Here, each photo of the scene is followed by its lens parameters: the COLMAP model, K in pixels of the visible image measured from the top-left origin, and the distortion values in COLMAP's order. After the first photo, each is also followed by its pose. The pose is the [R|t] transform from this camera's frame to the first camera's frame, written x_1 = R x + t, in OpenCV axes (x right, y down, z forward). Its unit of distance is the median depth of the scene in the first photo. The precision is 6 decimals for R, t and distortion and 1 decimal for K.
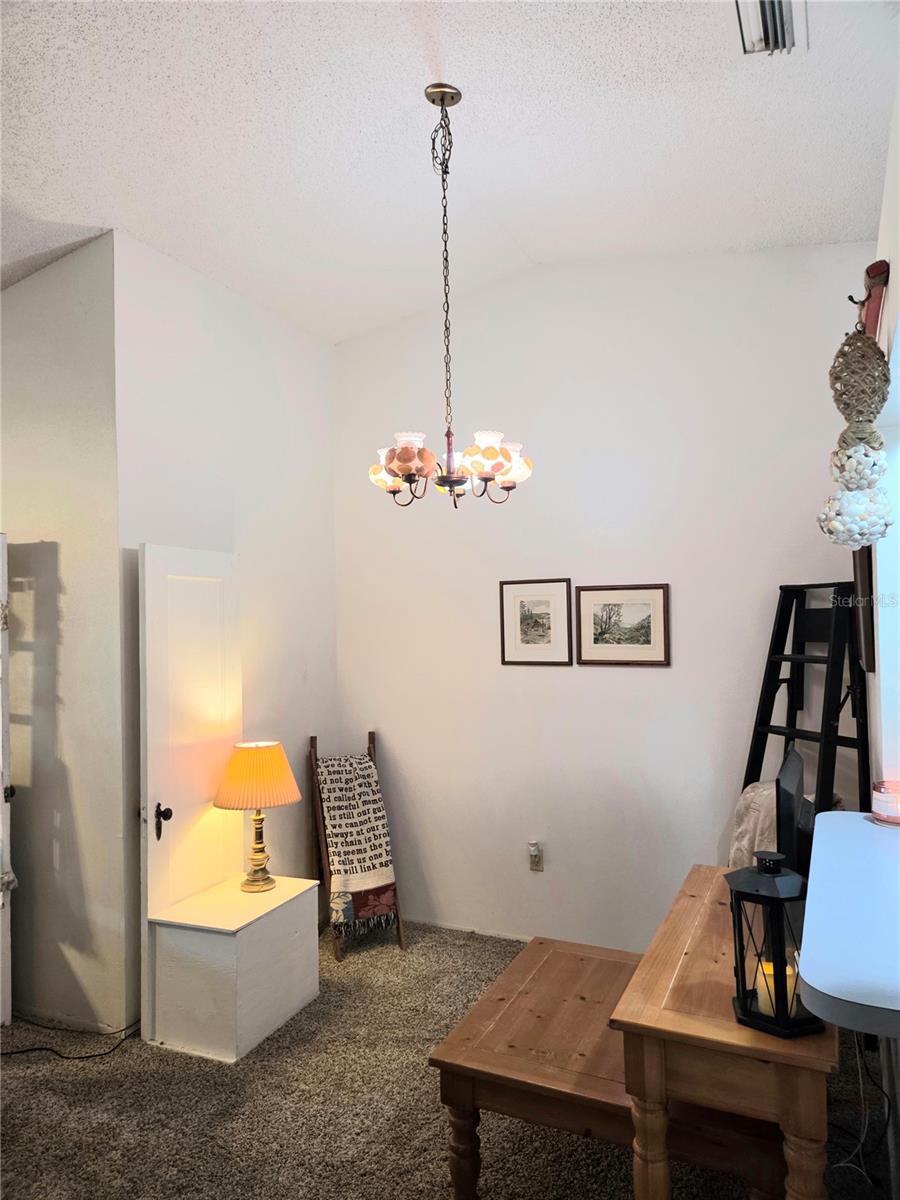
lens RADIAL K [[811.8, 0, 447.1], [0, 811.8, 608.7], [0, 0, 1]] dist [0.073908, -0.063182]
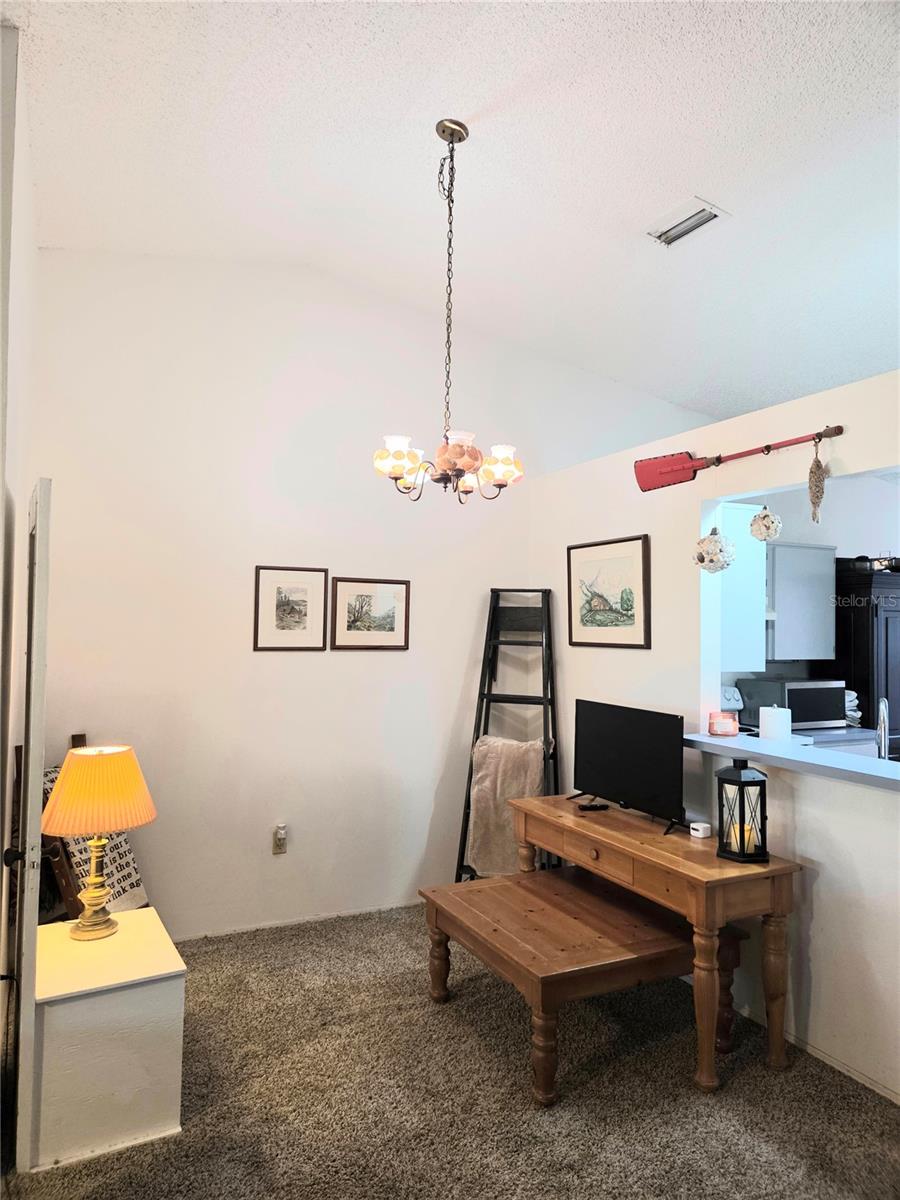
lens RADIAL K [[811.8, 0, 444.0], [0, 811.8, 598.9], [0, 0, 1]] dist [0.073908, -0.063182]
pose [[0.605486, 0.047356, 0.794446, -0.609732], [-0.040157, 0.998774, -0.028930, 0.027036], [-0.794842, -0.014386, 0.606646, 0.234406]]
